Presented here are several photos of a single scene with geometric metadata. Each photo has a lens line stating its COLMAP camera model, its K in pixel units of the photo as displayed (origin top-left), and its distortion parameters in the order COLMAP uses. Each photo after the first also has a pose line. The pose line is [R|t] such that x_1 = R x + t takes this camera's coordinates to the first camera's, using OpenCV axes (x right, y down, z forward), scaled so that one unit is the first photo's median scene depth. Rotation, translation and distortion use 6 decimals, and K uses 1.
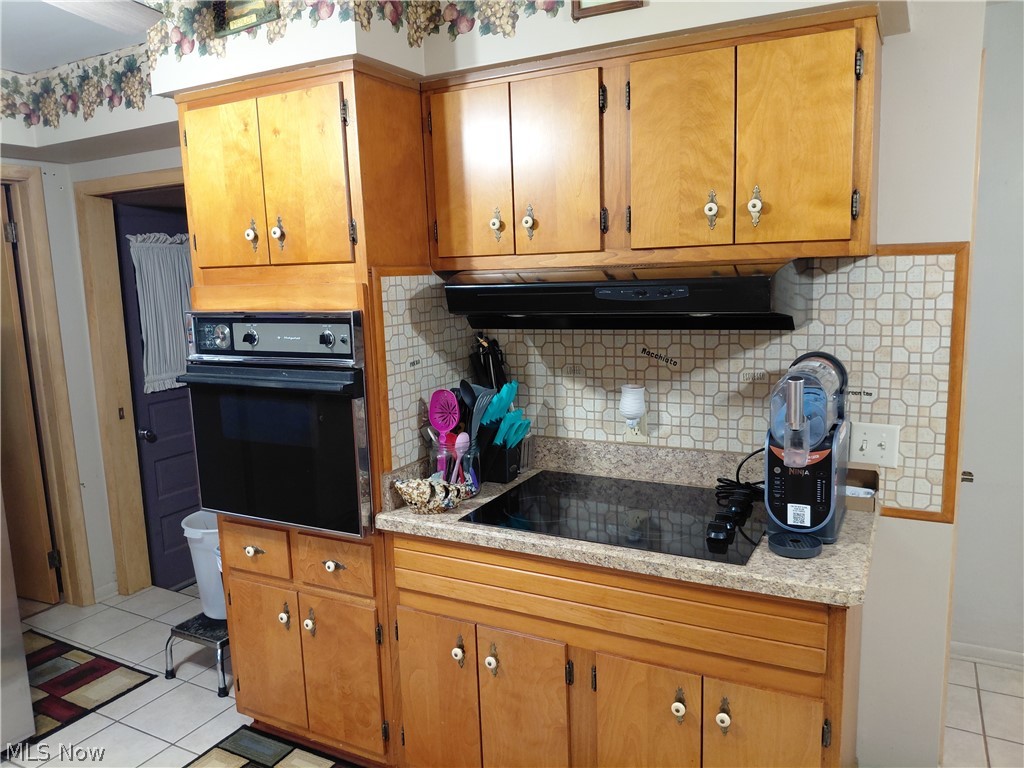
lens RADIAL K [[760.2, 0, 515.0], [0, 760.2, 381.7], [0, 0, 1]] dist [0.063171, -0.113590]
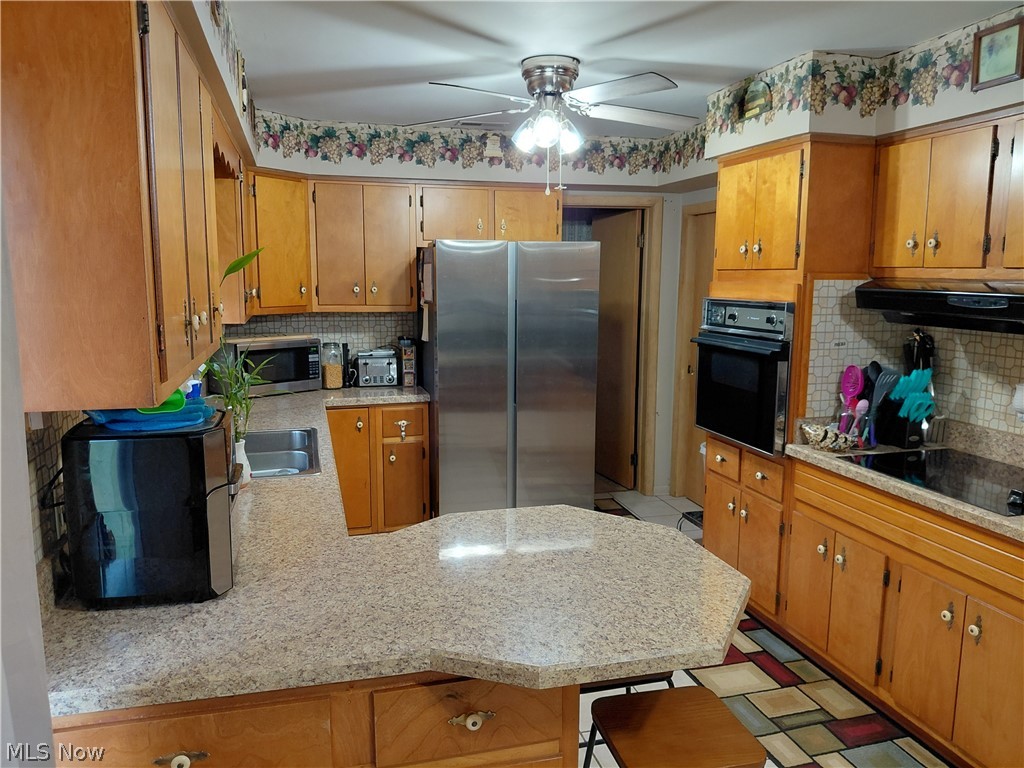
lens RADIAL K [[760.2, 0, 507.1], [0, 760.2, 389.5], [0, 0, 1]] dist [0.063171, -0.113590]
pose [[0.688884, 0.147976, -0.709607, 0.450467], [-0.135369, 0.987982, 0.074611, 0.034080], [0.712120, 0.044660, 0.700636, -0.387008]]
